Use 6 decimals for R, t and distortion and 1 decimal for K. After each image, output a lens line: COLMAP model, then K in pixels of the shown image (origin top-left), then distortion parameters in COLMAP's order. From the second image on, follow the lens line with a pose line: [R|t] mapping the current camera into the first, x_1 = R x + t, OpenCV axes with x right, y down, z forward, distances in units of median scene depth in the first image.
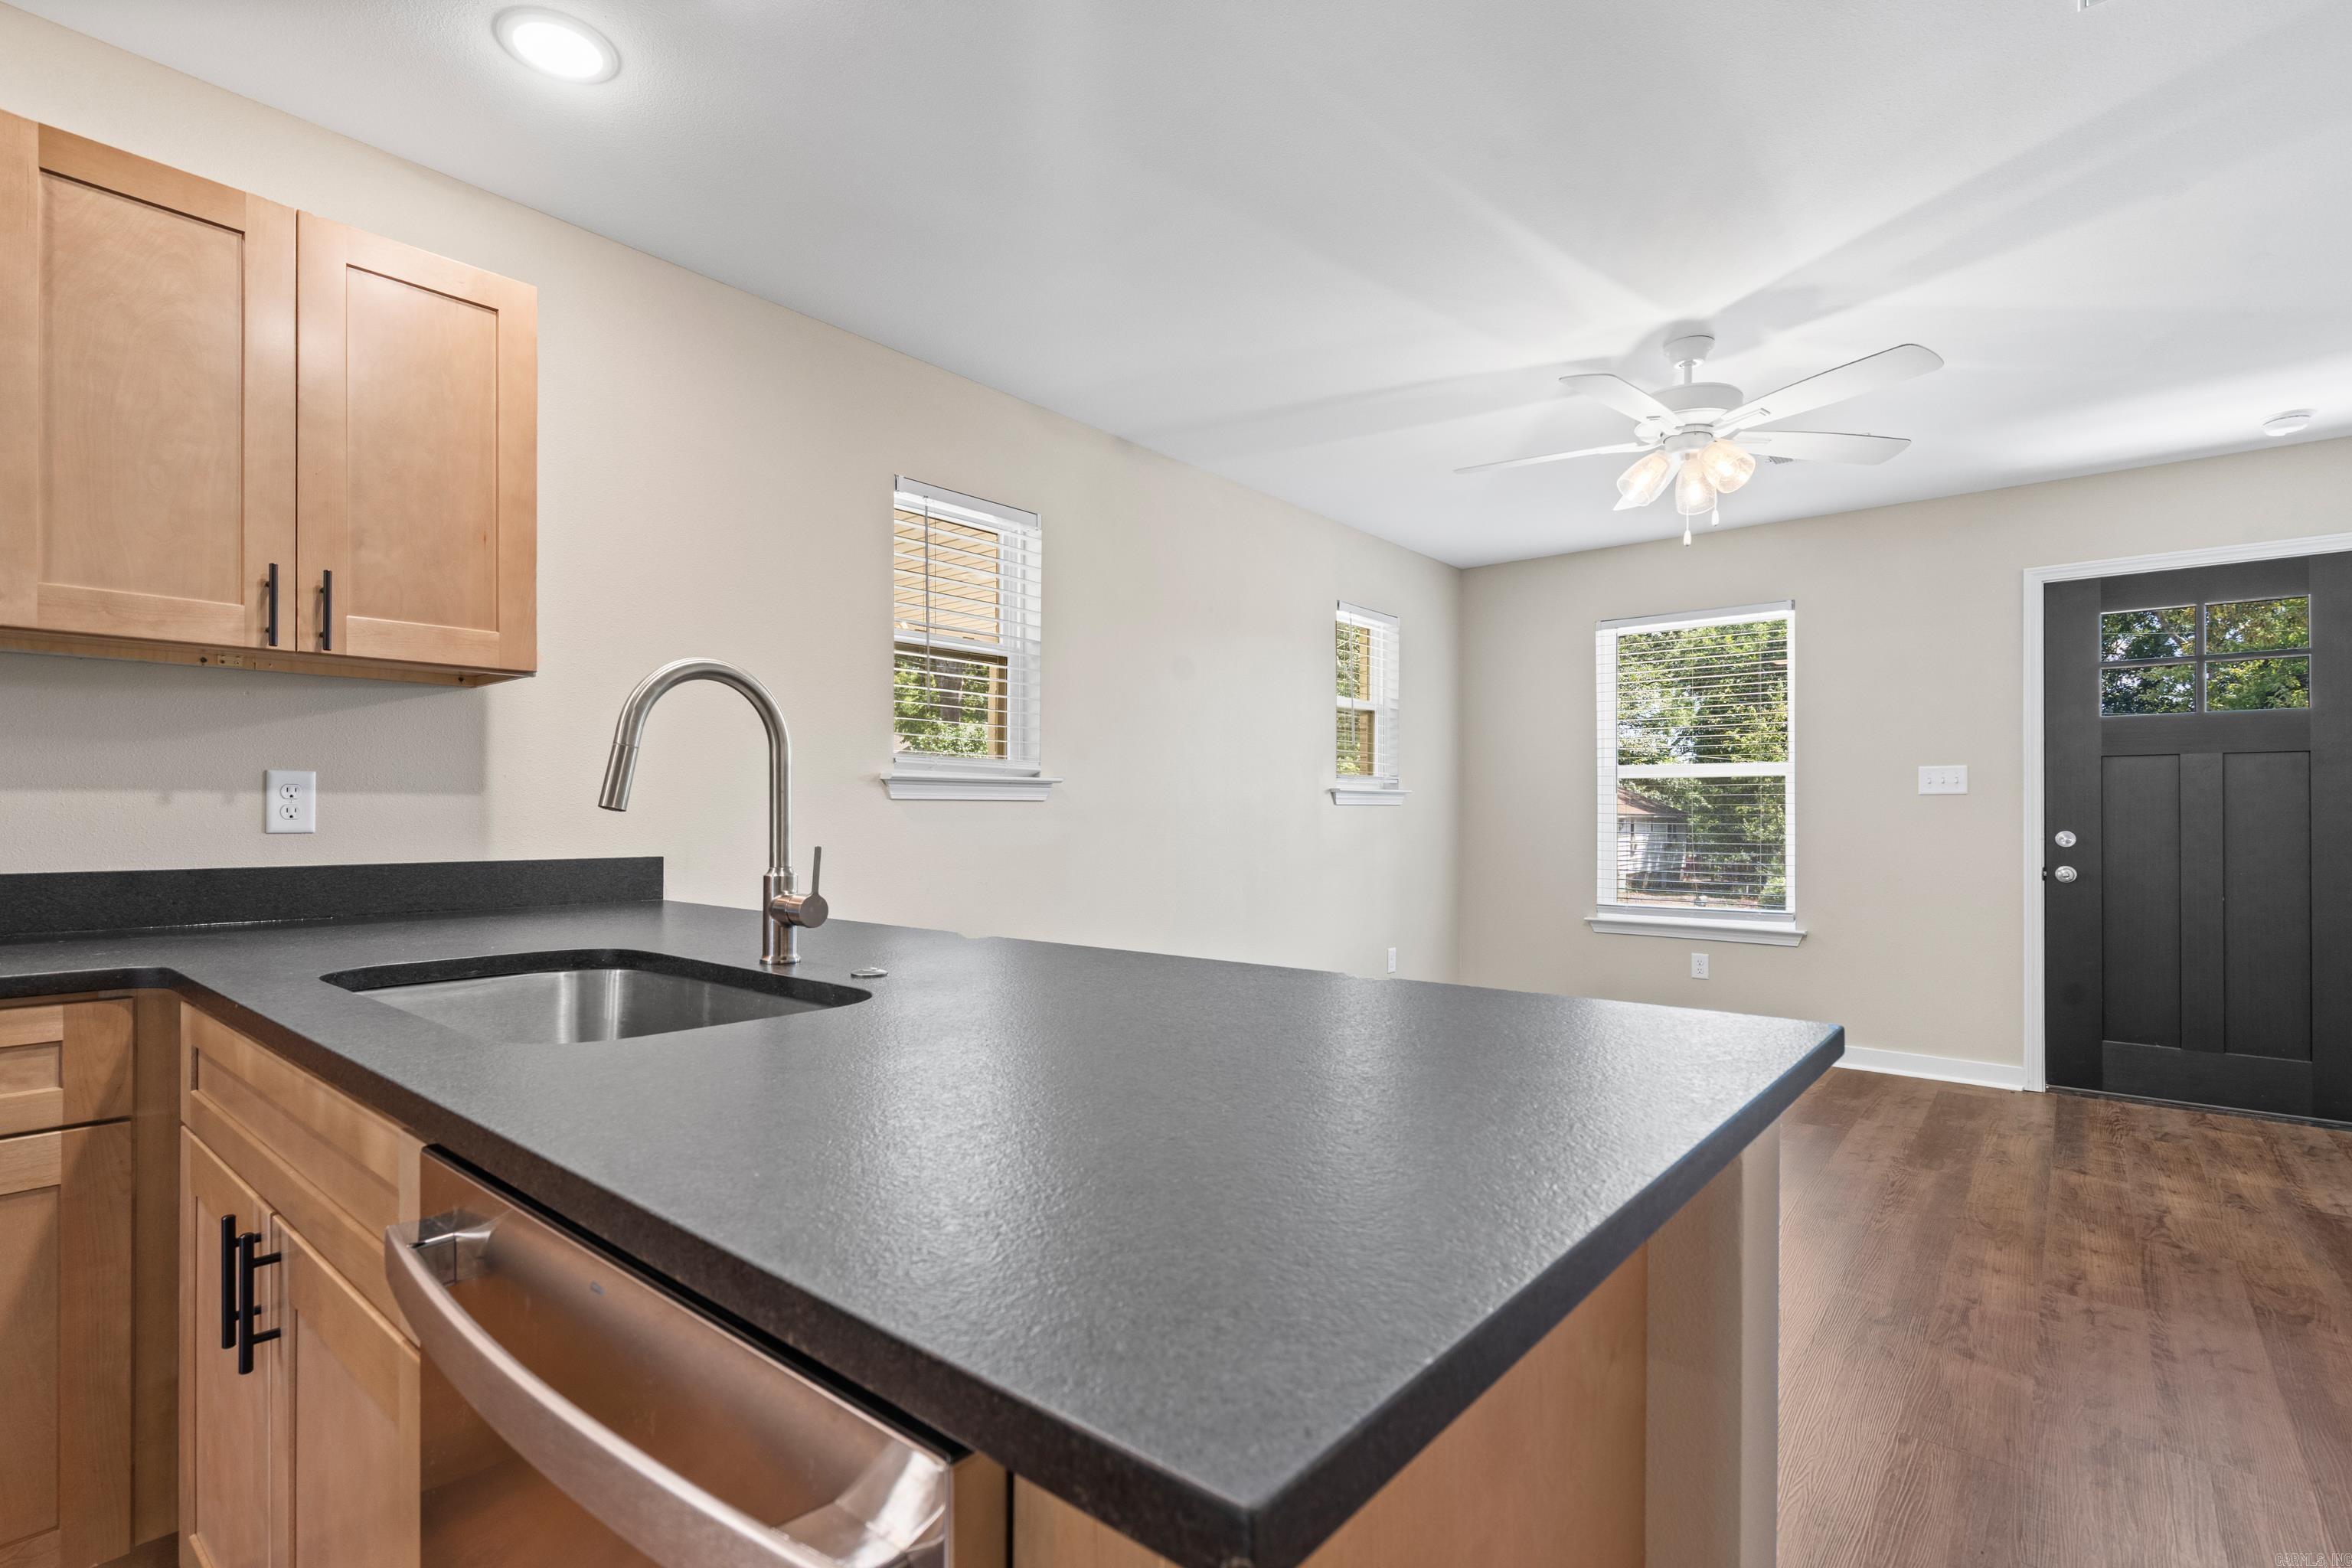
lens RADIAL K [[1065.6, 0, 1180.0], [0, 1065.6, 809.7], [0, 0, 1]] dist [-0.005975, 0.002725]
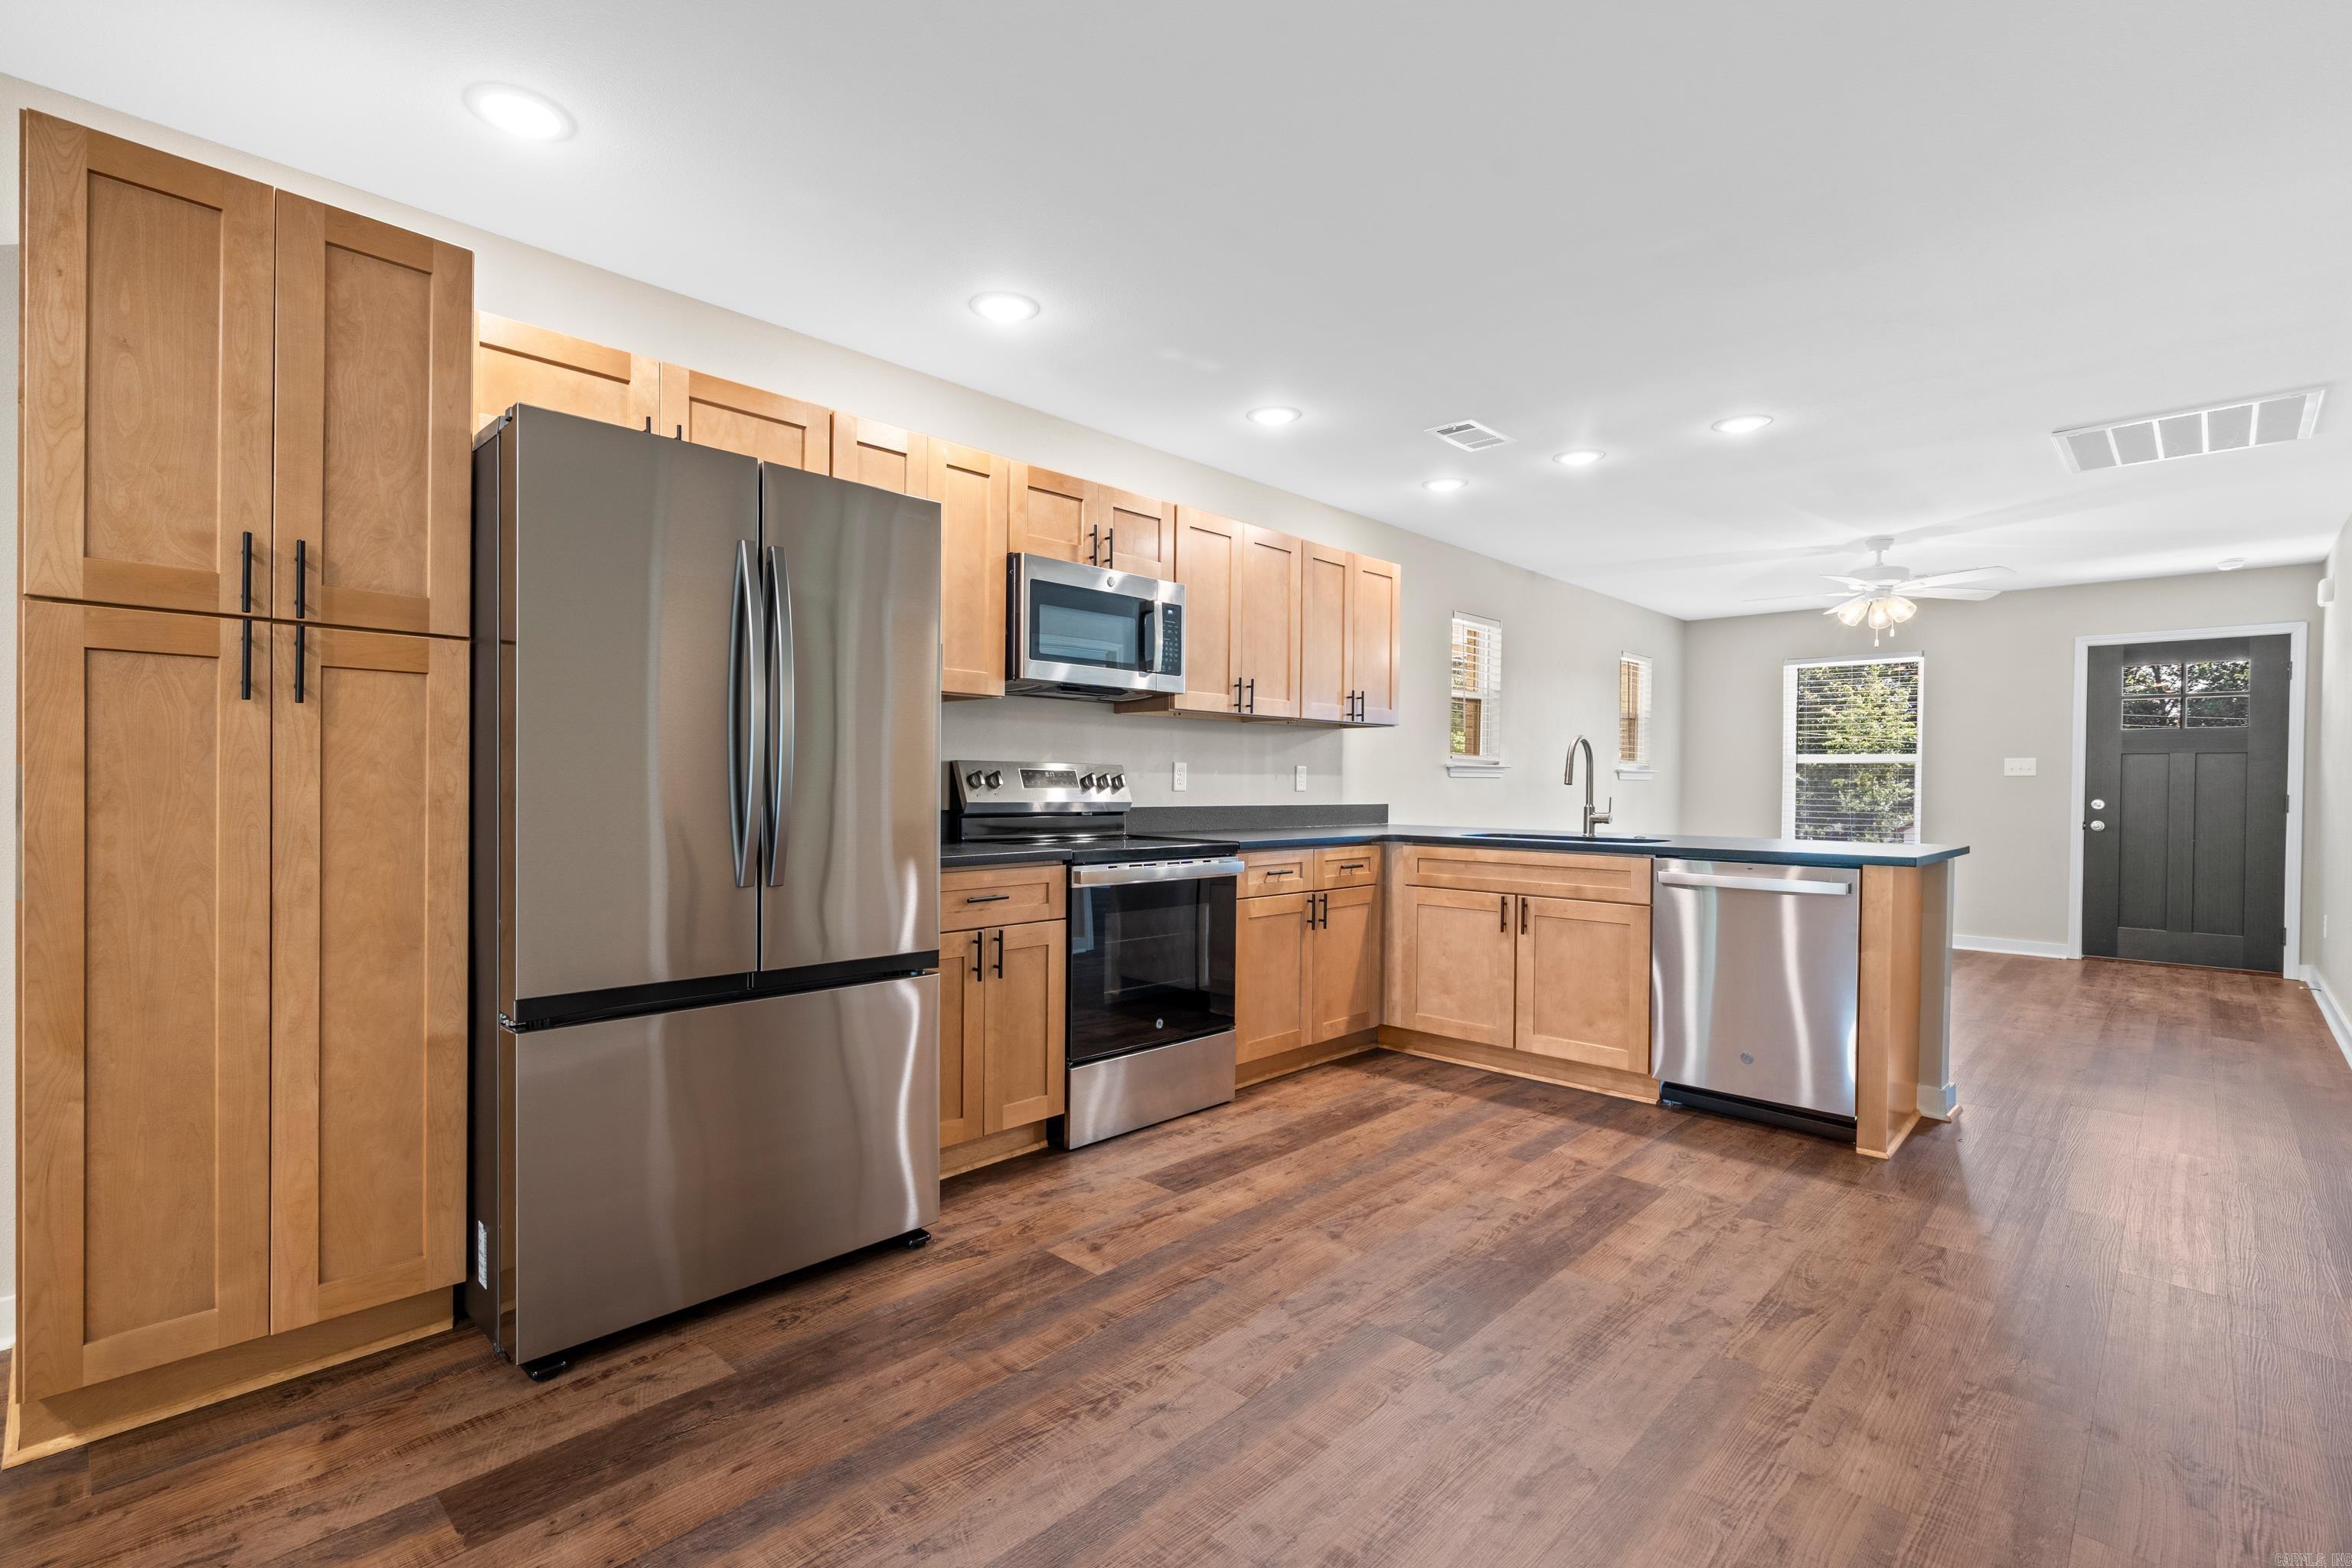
lens RADIAL K [[1065.6, 0, 1180.1], [0, 1065.6, 791.8], [0, 0, 1]] dist [-0.005975, 0.002725]
pose [[0.998193, 0.007521, -0.059620, -0.643175], [-0.006748, 0.999891, 0.013152, -0.005245], [0.059713, -0.012726, 0.998134, -0.963396]]
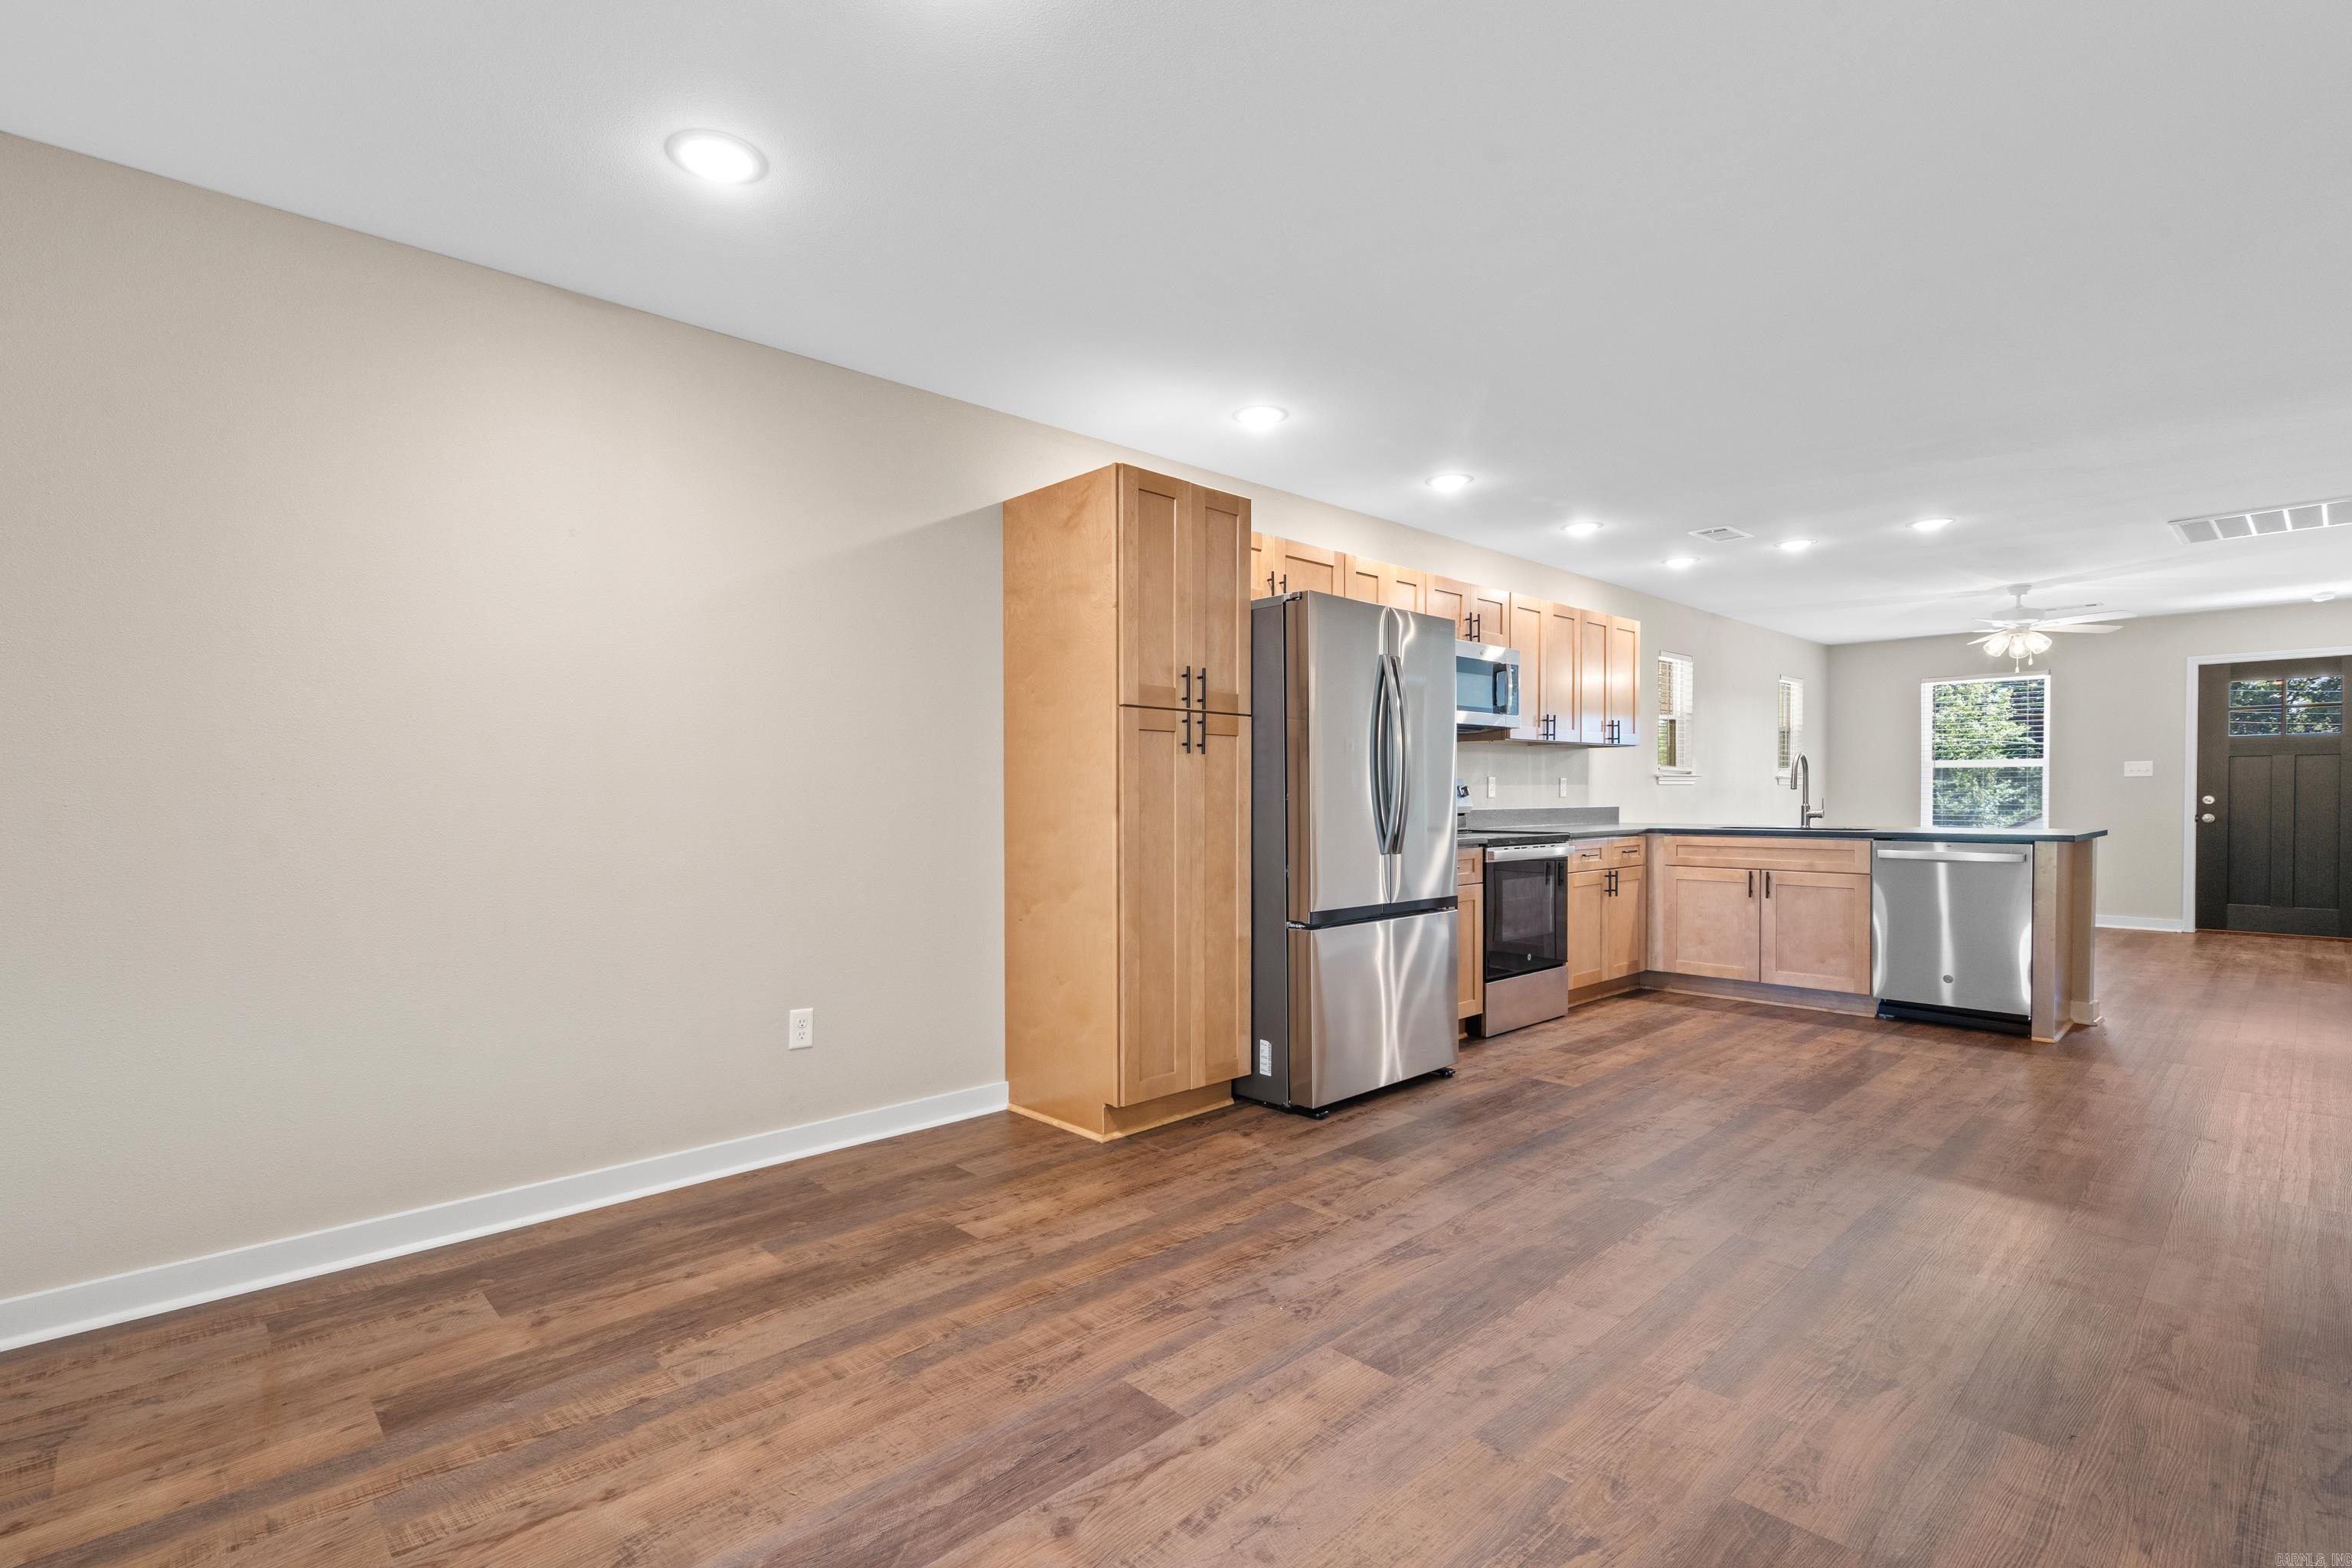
lens RADIAL K [[1065.6, 0, 1187.1], [0, 1065.6, 812.2], [0, 0, 1]] dist [-0.005975, 0.002725]
pose [[0.993407, -0.005476, -0.114508, -1.057252], [0.007908, 0.999752, 0.020798, -0.006339], [0.114366, -0.021567, 0.993205, -1.516527]]
